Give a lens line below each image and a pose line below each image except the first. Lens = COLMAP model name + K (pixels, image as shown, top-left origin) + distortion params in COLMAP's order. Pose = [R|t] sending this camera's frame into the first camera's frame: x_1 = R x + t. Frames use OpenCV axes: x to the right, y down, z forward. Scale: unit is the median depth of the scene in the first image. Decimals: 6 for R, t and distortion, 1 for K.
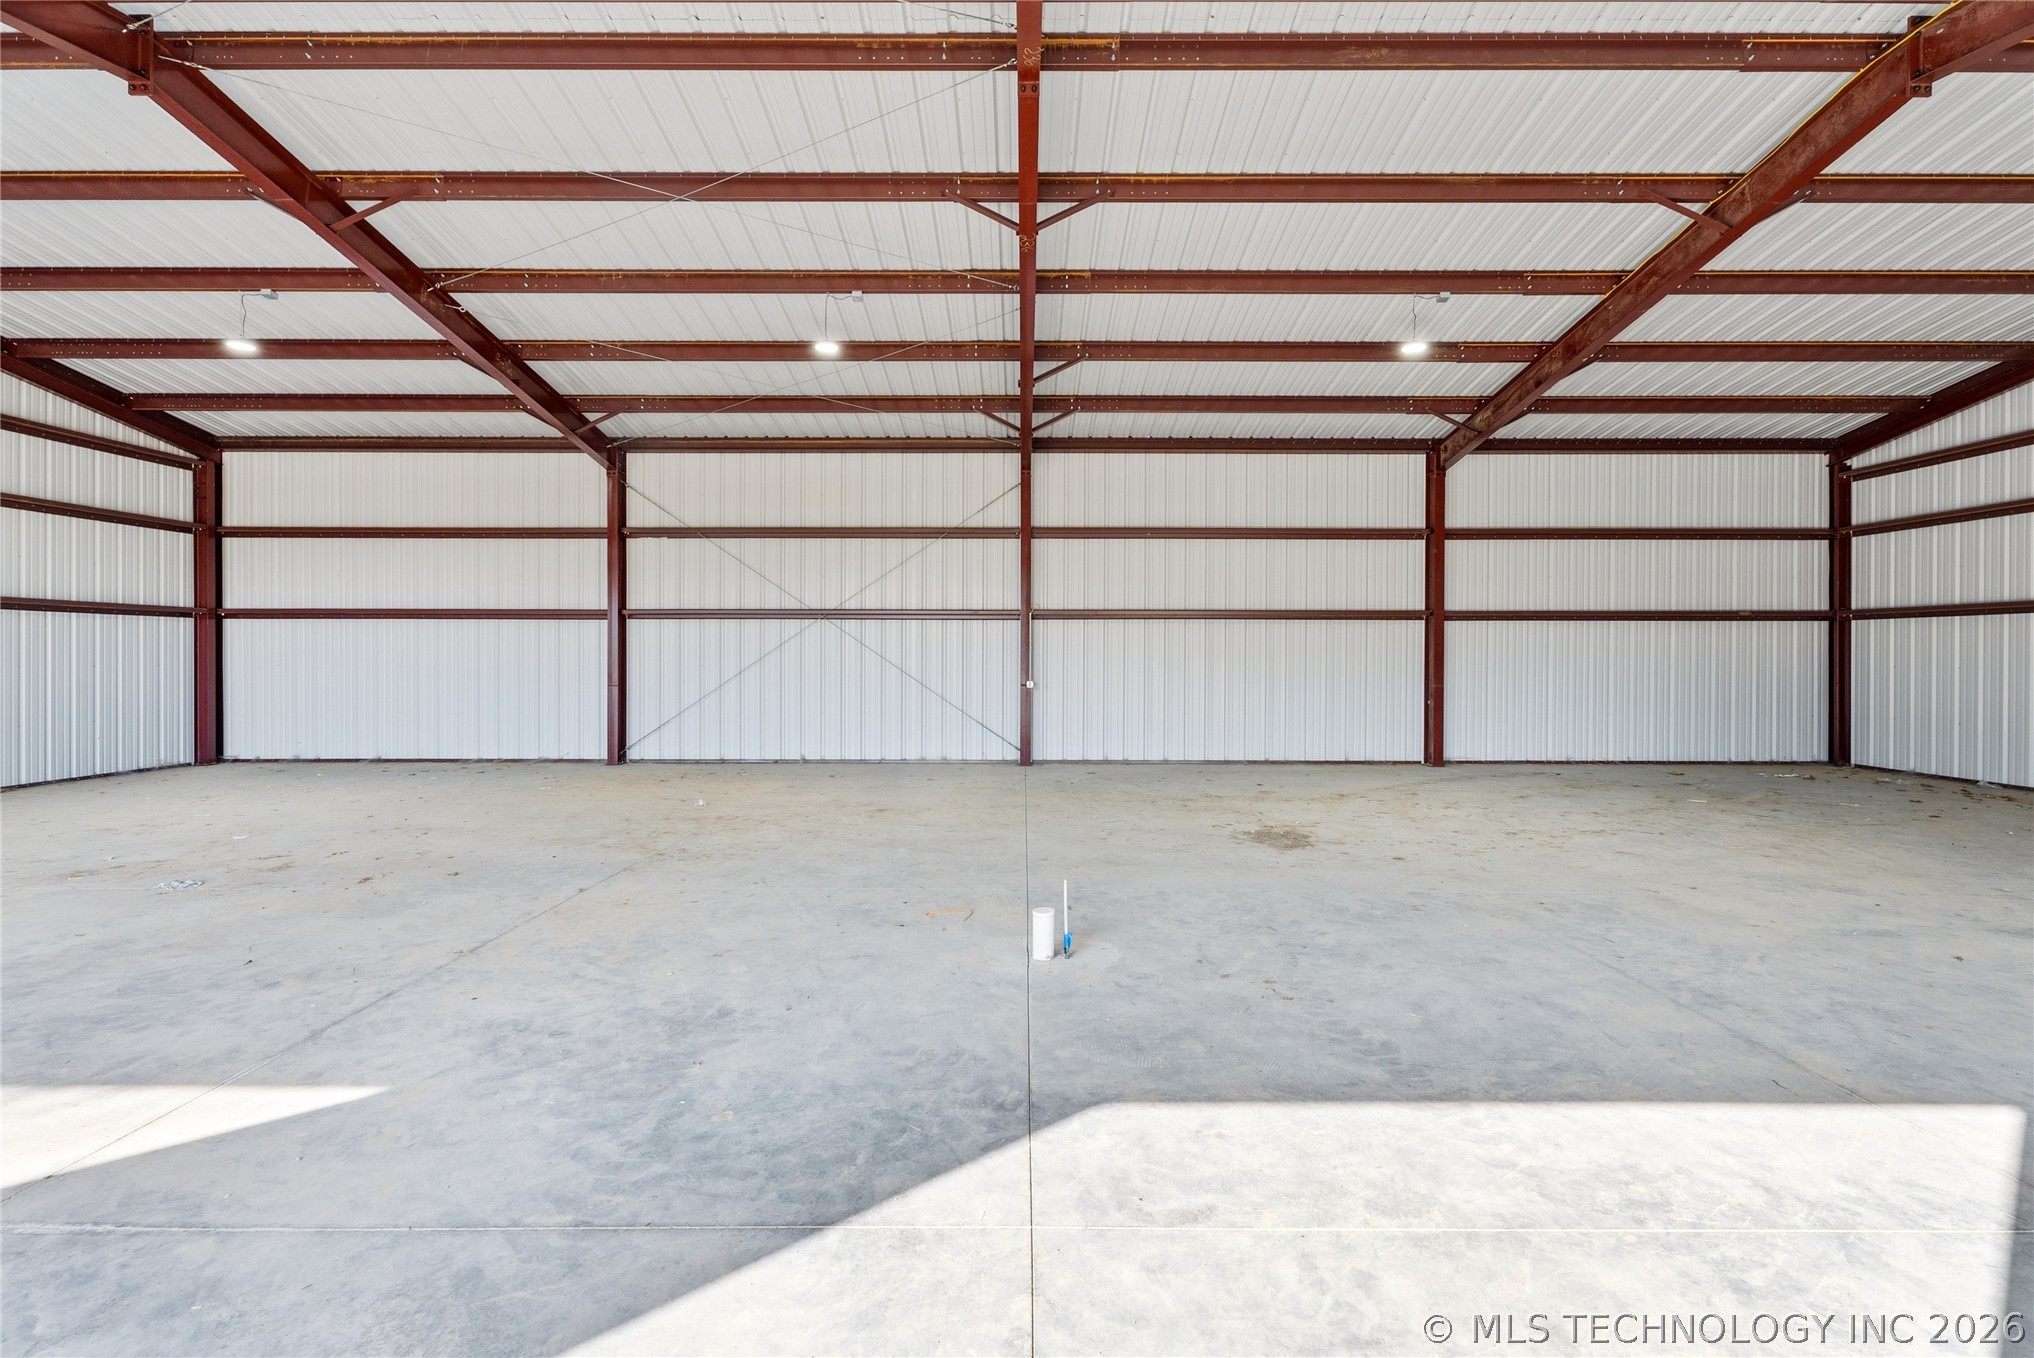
lens RADIAL K [[940.1, 0, 1015.8], [0, 940.1, 695.4], [0, 0, 1]] dist [-0.010023, 0.010856]
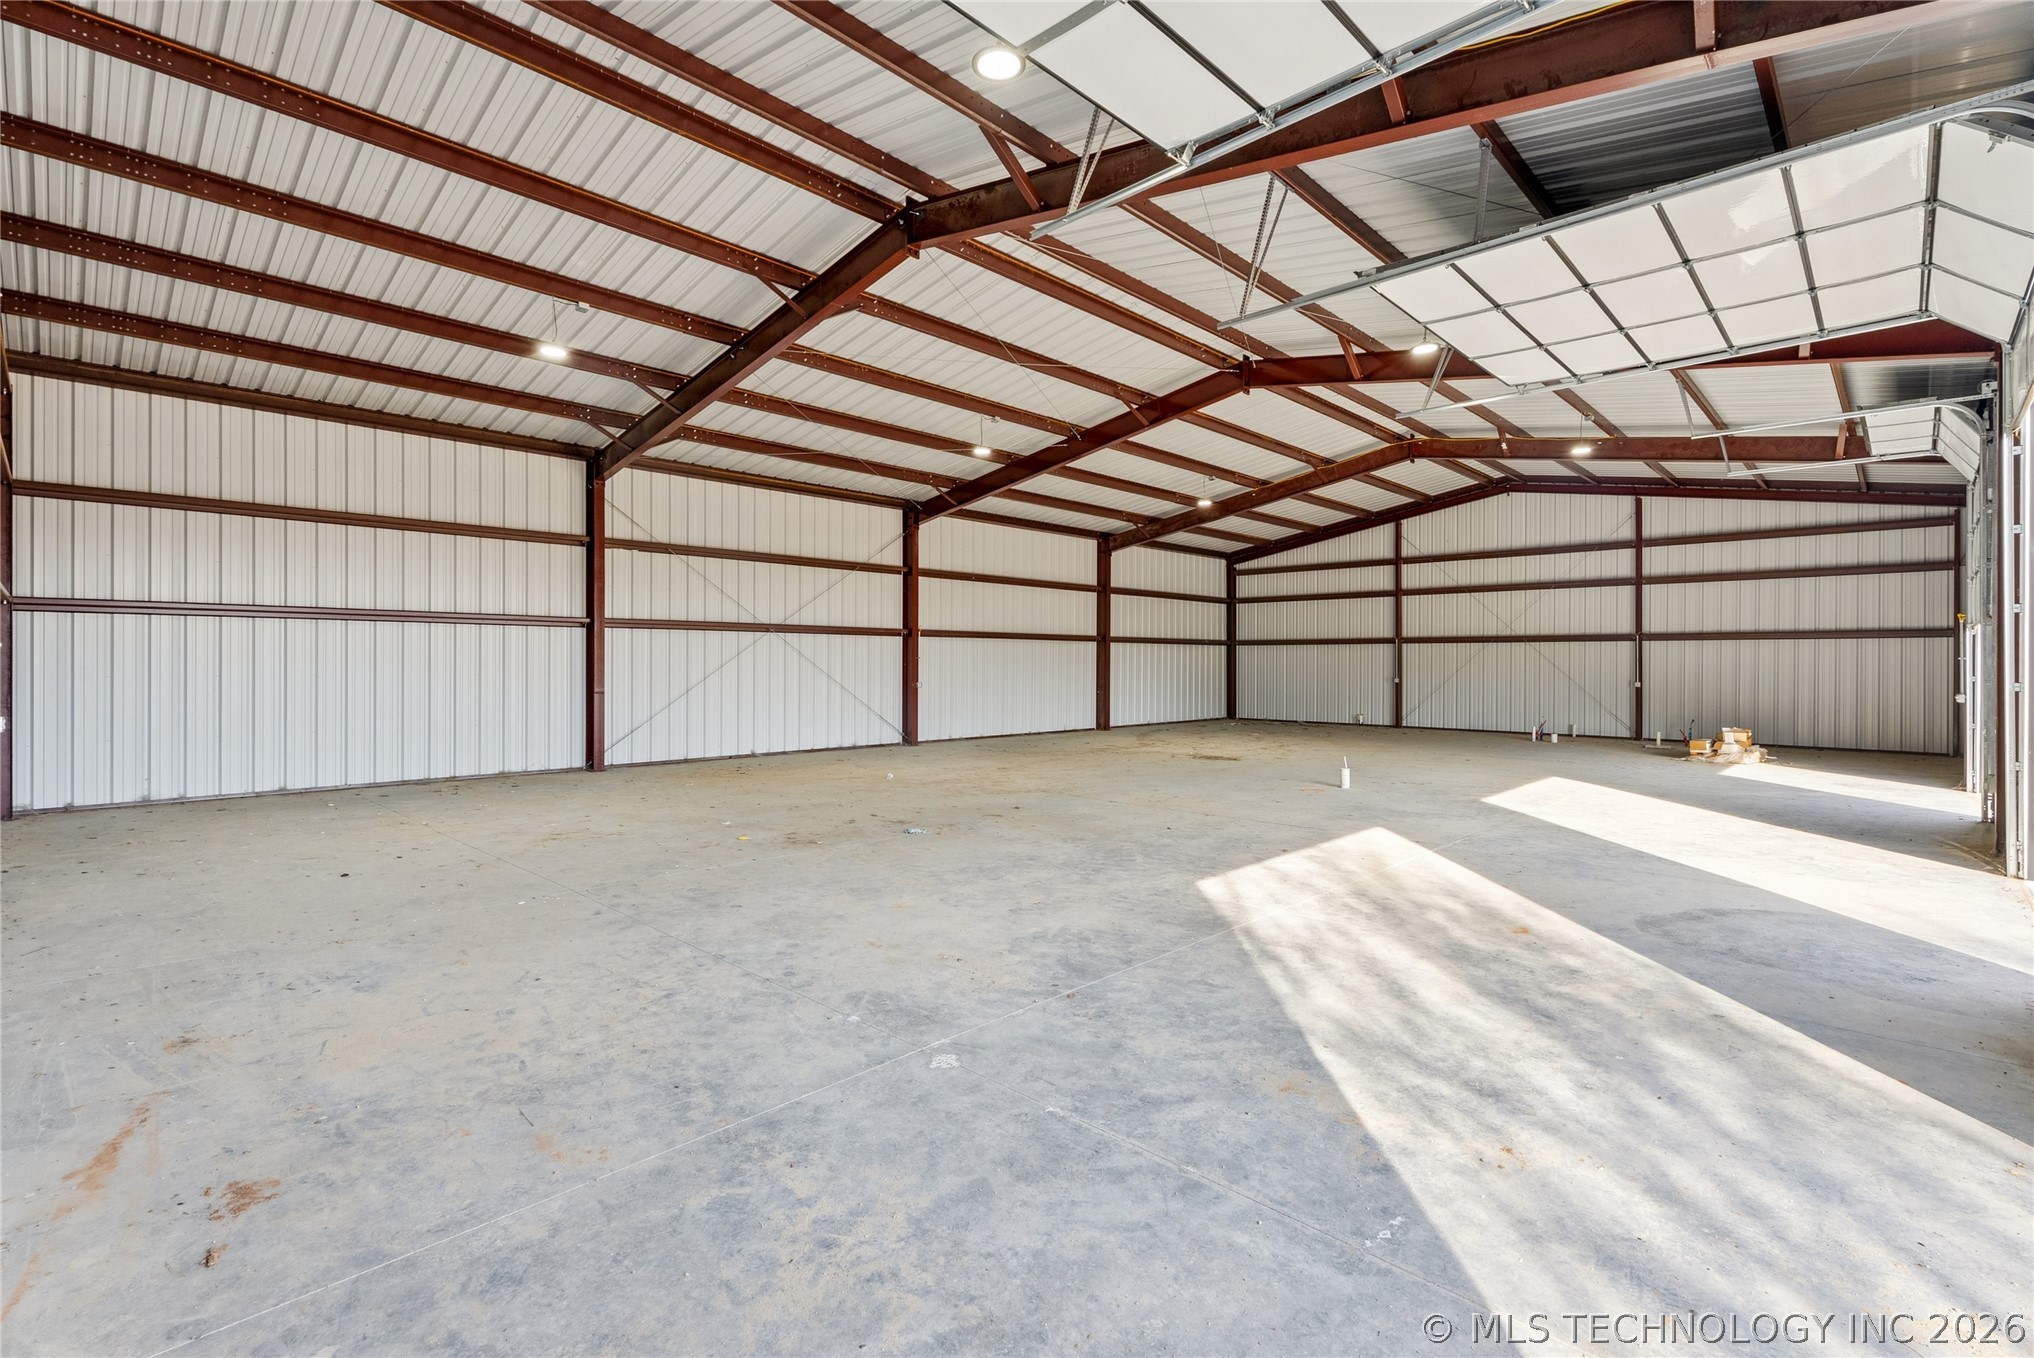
lens RADIAL K [[919.2, 0, 1006.7], [0, 919.2, 665.4], [0, 0, 1]] dist [0.000340, 0.000101]
pose [[0.696298, -0.002000, 0.717750, -0.821042], [0.029785, 0.999215, -0.026111, -0.001019], [-0.717134, 0.039559, 0.695812, -0.002209]]
